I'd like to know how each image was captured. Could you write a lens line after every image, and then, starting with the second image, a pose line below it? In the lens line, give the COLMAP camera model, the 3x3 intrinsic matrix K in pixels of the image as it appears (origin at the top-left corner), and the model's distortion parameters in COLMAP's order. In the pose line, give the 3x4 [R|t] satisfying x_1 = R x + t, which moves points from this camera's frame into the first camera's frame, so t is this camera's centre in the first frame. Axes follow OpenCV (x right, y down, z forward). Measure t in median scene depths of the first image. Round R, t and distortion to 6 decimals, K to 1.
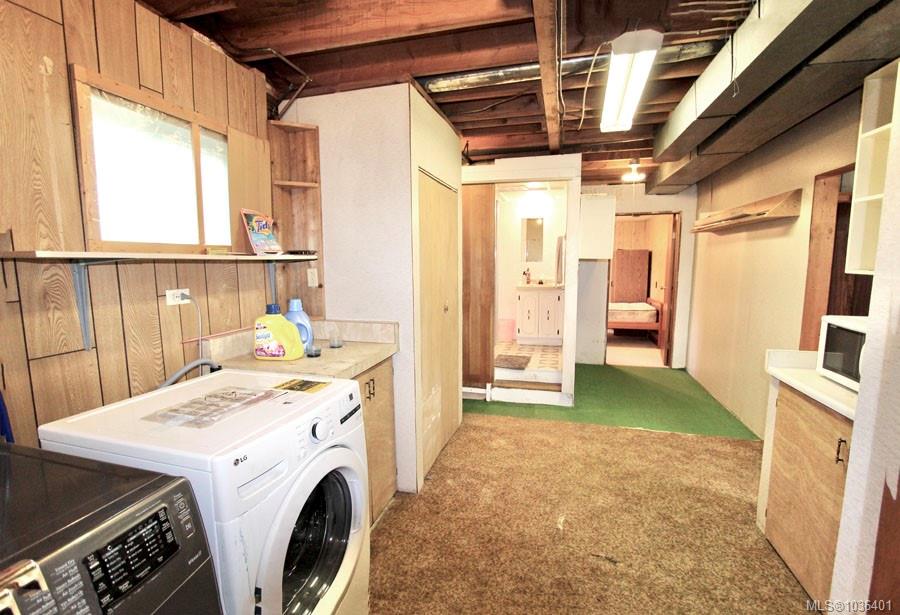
lens RADIAL K [[406.8, 0, 447.6], [0, 406.8, 306.1], [0, 0, 1]] dist [-0.000542, -0.000060]
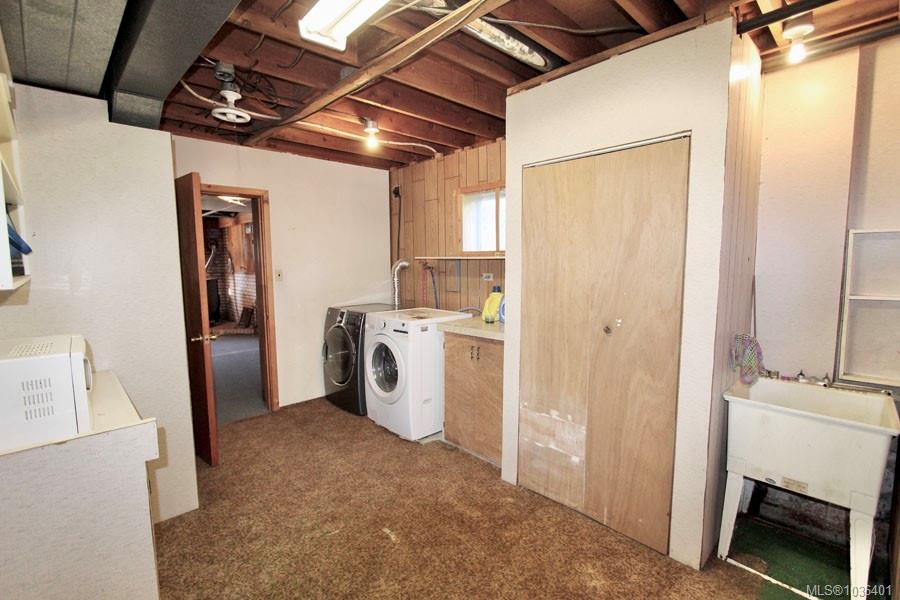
lens RADIAL K [[413.1, 0, 448.5], [0, 413.1, 300.9], [0, 0, 1]] dist [-0.000566, 0.000075]
pose [[-0.506341, 0.089528, -0.857673, 1.130524], [-0.089398, 0.983787, 0.155470, -0.193672], [0.857687, 0.155395, -0.490128, 1.717778]]
